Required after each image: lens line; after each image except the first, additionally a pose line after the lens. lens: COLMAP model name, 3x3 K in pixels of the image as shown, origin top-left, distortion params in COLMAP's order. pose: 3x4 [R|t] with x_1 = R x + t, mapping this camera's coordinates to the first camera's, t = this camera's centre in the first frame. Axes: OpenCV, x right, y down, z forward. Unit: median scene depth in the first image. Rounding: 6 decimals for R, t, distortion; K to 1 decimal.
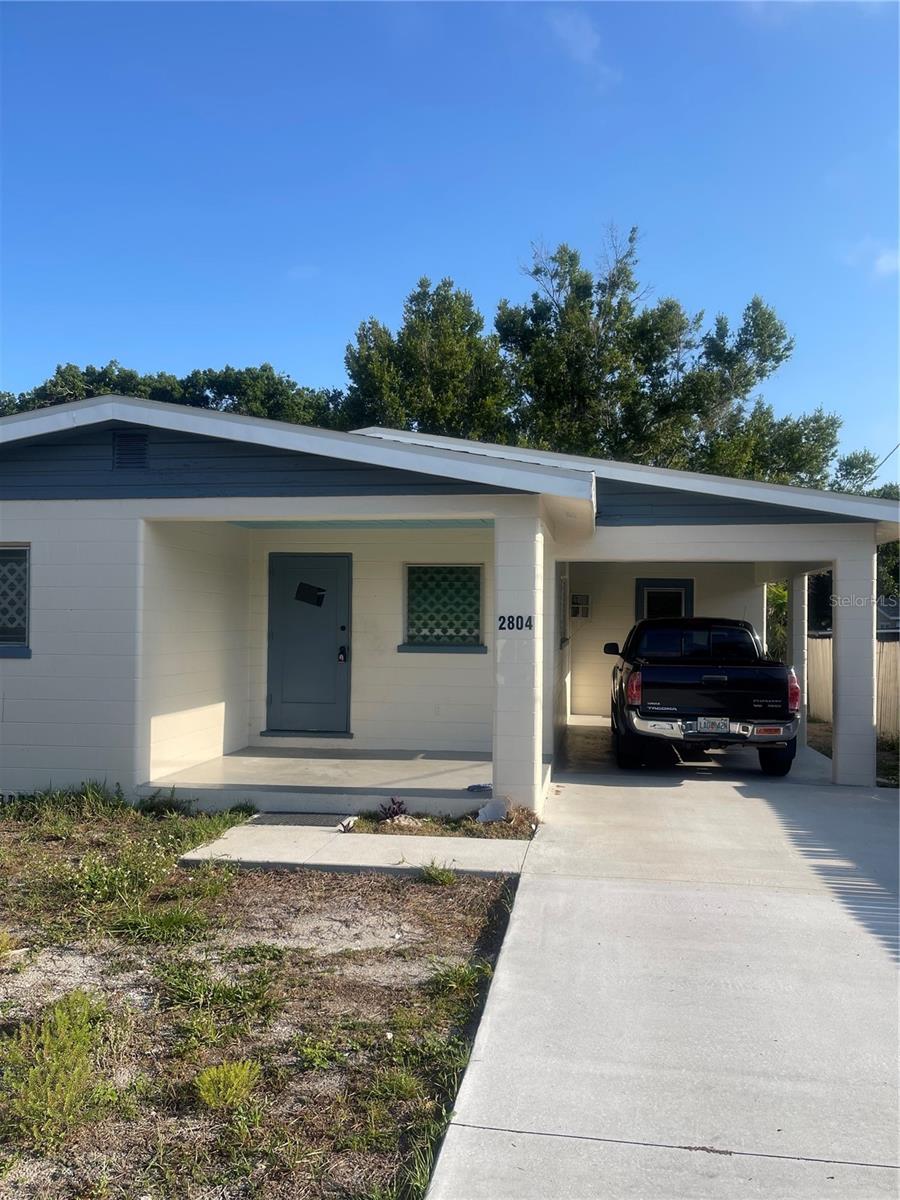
lens RADIAL K [[859.3, 0, 457.4], [0, 859.3, 599.5], [0, 0, 1]] dist [0.055300, -0.067029]
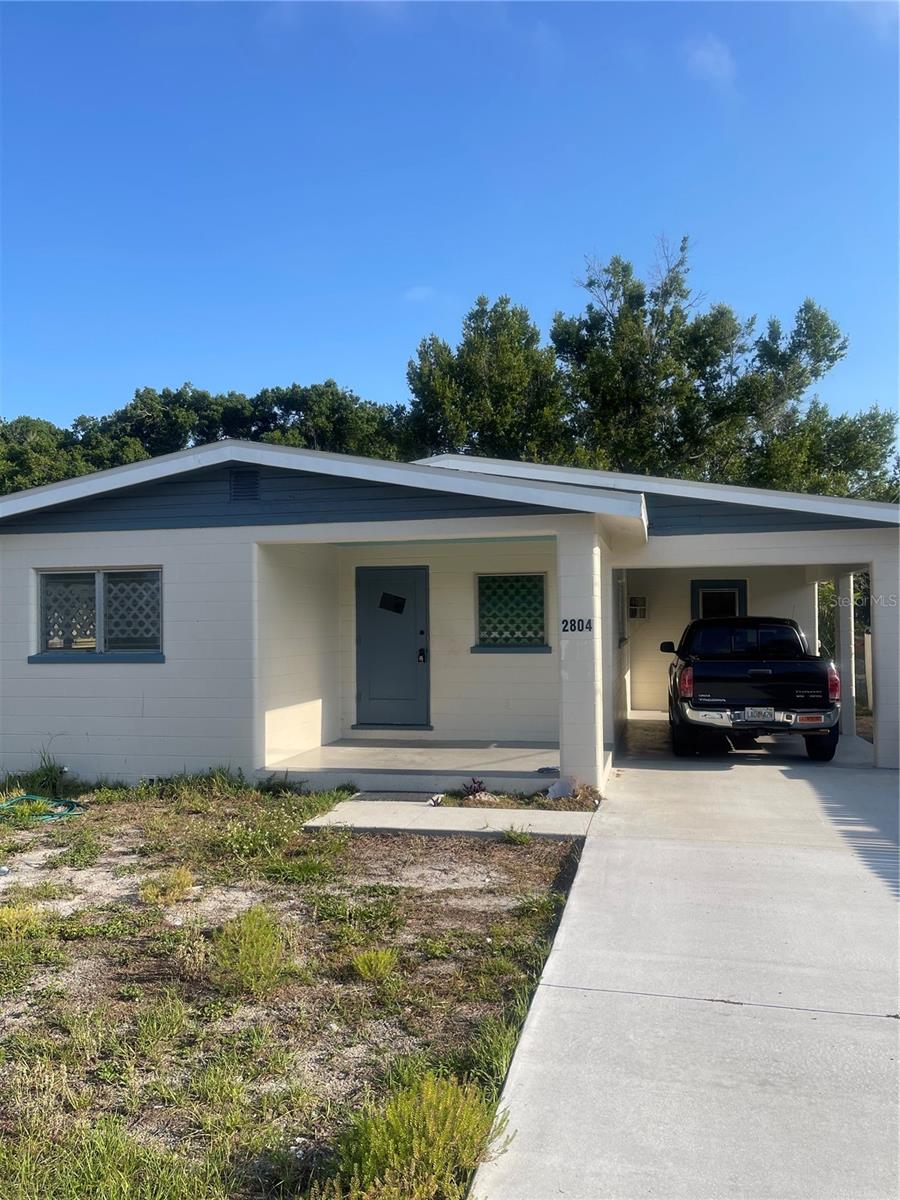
lens RADIAL K [[859.3, 0, 457.4], [0, 859.3, 599.5], [0, 0, 1]] dist [0.055300, -0.067029]
pose [[0.997394, -0.020884, -0.069064, -0.008648], [0.020689, 0.999780, -0.003541, -0.004918], [0.069123, 0.002103, 0.997606, -0.115761]]
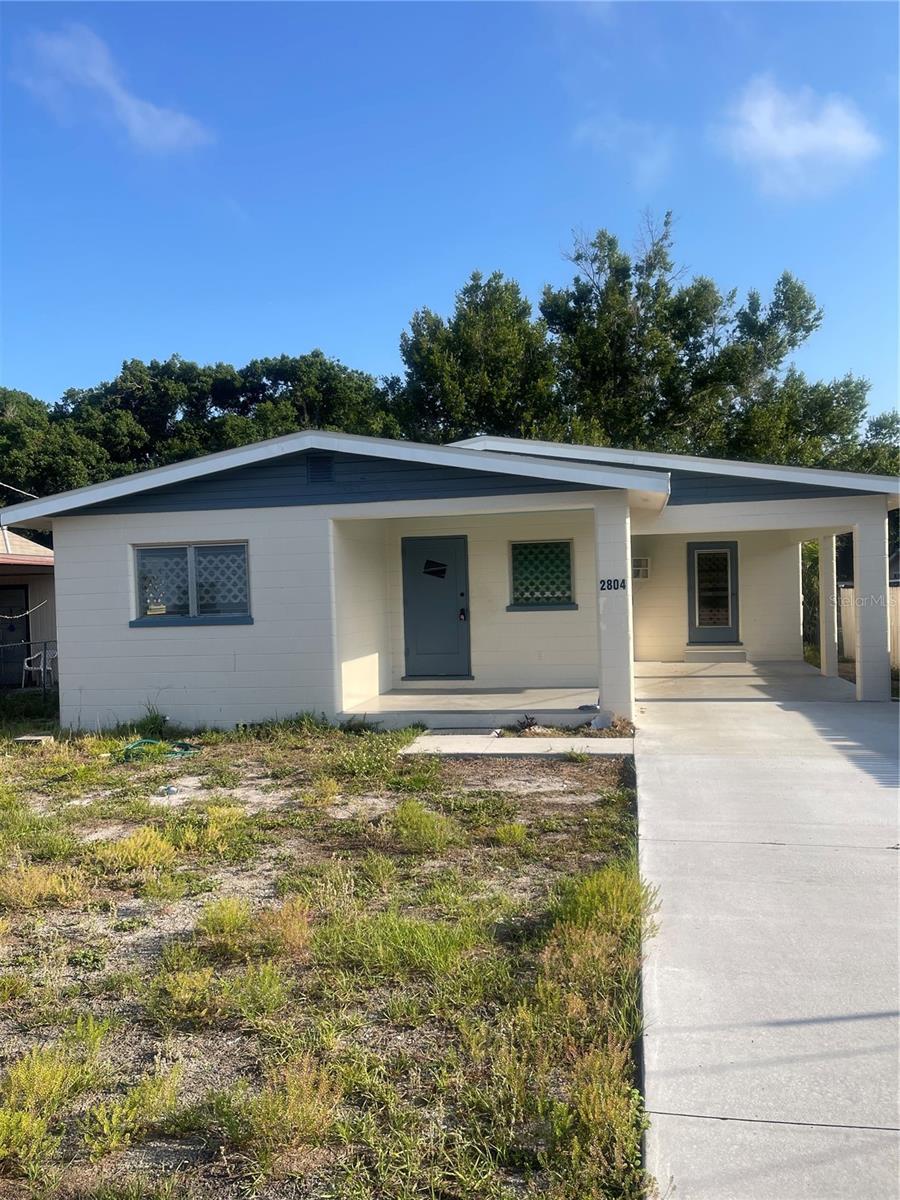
lens RADIAL K [[859.3, 0, 457.4], [0, 859.3, 599.5], [0, 0, 1]] dist [0.055300, -0.067029]
pose [[0.998522, -0.038205, -0.038654, -0.091578], [0.039712, 0.998450, 0.038994, -0.009007], [0.037104, -0.040471, 0.998492, -0.269258]]
